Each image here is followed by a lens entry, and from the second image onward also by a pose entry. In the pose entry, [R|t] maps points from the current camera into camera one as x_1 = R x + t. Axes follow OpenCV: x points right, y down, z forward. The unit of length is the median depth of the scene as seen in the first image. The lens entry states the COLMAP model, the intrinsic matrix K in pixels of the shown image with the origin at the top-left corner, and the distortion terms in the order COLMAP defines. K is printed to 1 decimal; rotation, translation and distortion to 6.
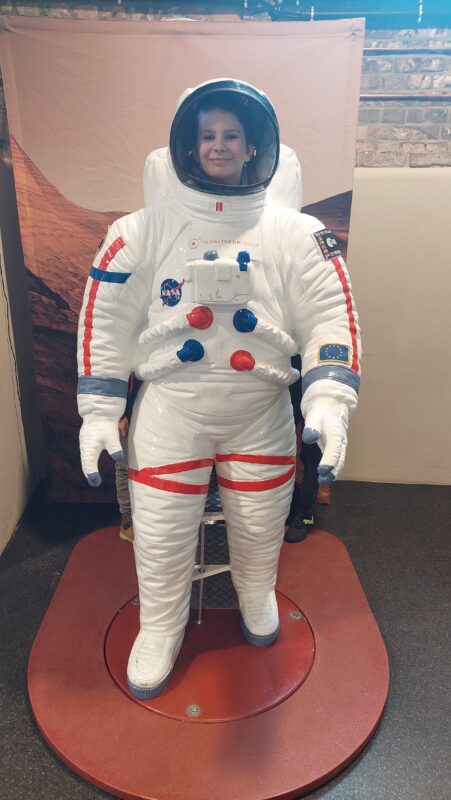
lens RADIAL K [[567.2, 0, 223.5], [0, 567.2, 396.9], [0, 0, 1]] dist [0.023529, -0.005669]
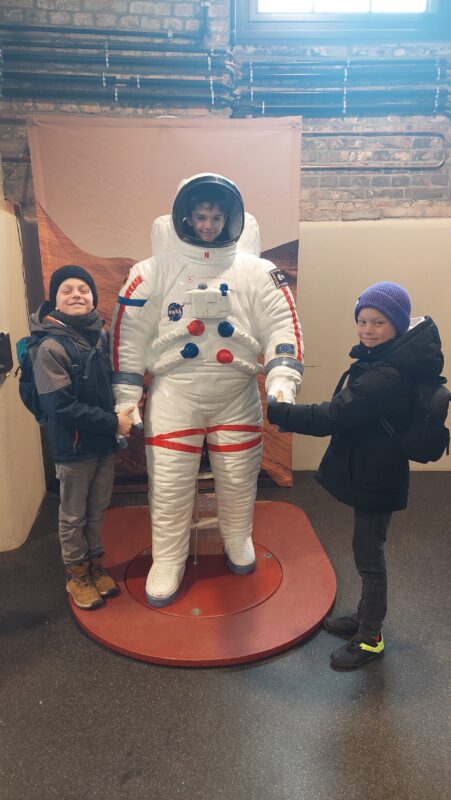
lens RADIAL K [[567.2, 0, 226.9], [0, 567.2, 402.5], [0, 0, 1]] dist [0.023529, -0.005669]
pose [[0.997428, -0.029896, 0.065141, -0.053564], [0.033558, 0.997874, -0.055866, 0.122478], [-0.063332, 0.057909, 0.996311, -0.414732]]
